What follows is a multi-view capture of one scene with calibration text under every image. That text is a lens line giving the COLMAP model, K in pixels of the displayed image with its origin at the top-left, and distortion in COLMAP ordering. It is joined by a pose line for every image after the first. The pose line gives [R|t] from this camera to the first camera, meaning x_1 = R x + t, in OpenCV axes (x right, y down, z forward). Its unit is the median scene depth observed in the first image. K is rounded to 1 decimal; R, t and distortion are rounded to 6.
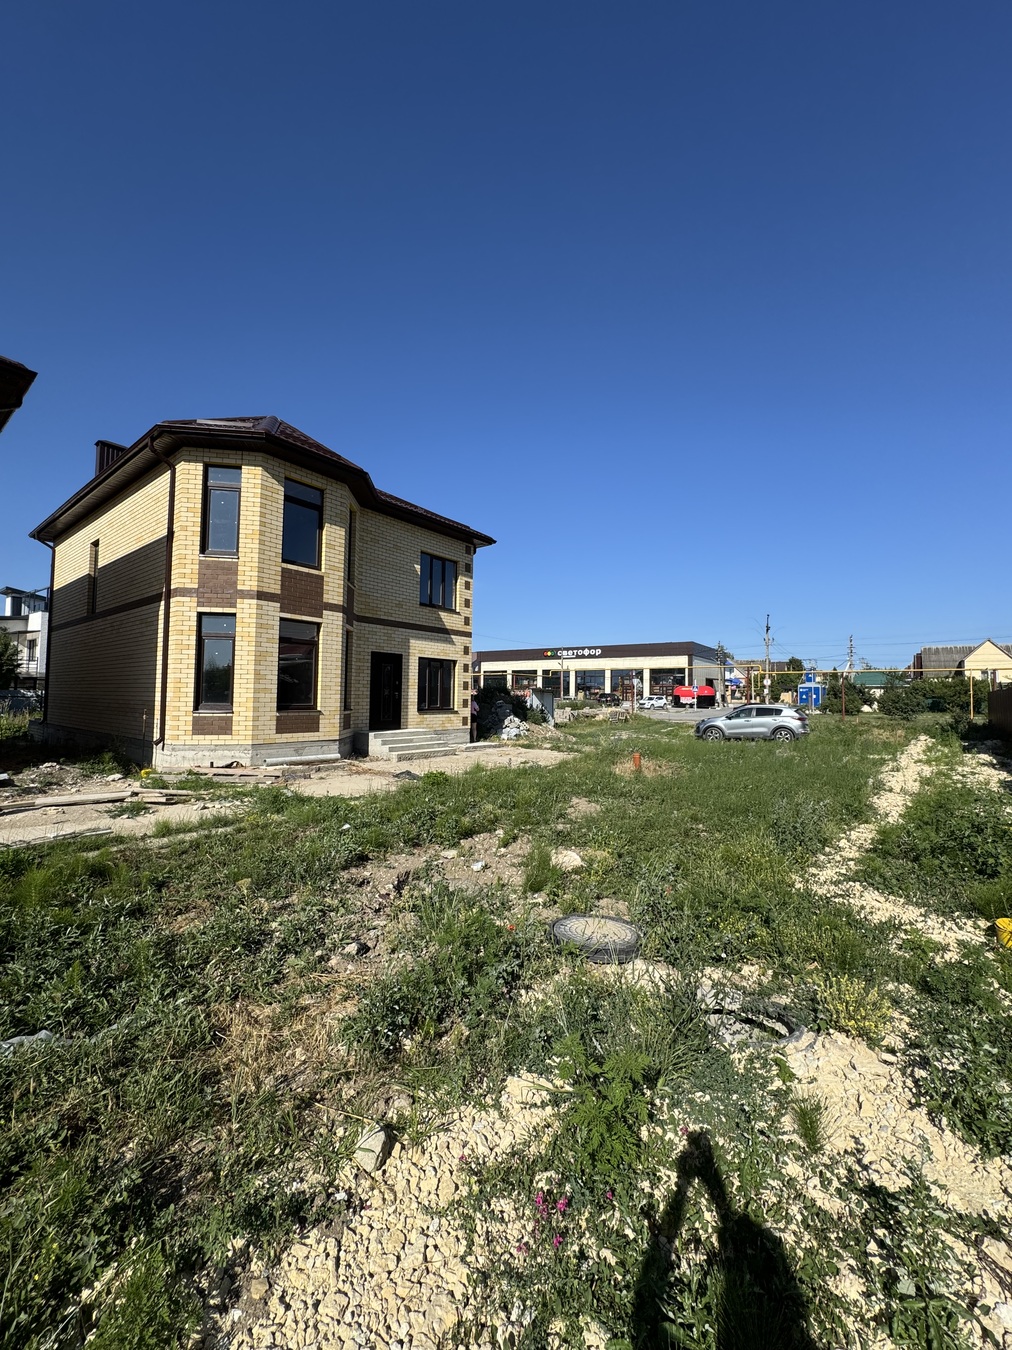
lens RADIAL K [[537.1, 0, 506.0], [0, 537.1, 675.0], [0, 0, 1]] dist [-0.001912, 0.000510]
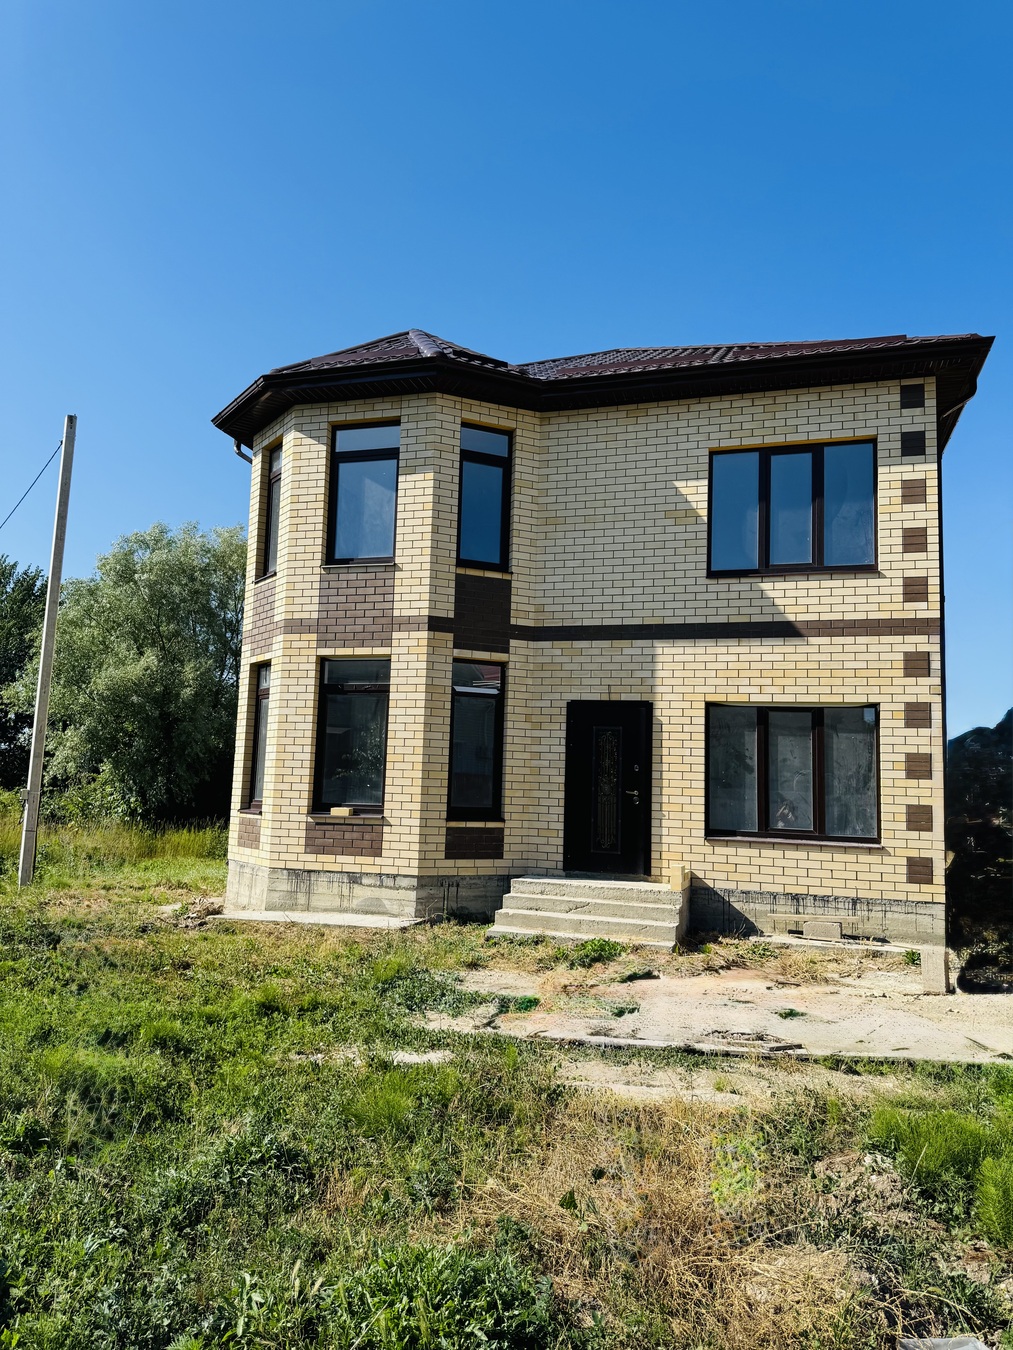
lens RADIAL K [[954.0, 0, 505.9], [0, 954.0, 681.2], [0, 0, 1]] dist [0.154133, -0.321287]
pose [[0.372838, -0.109934, -0.921361, 0.540921], [0.015372, 0.993552, -0.112327, 0.036753], [0.927769, 0.027716, 0.372124, 0.673749]]
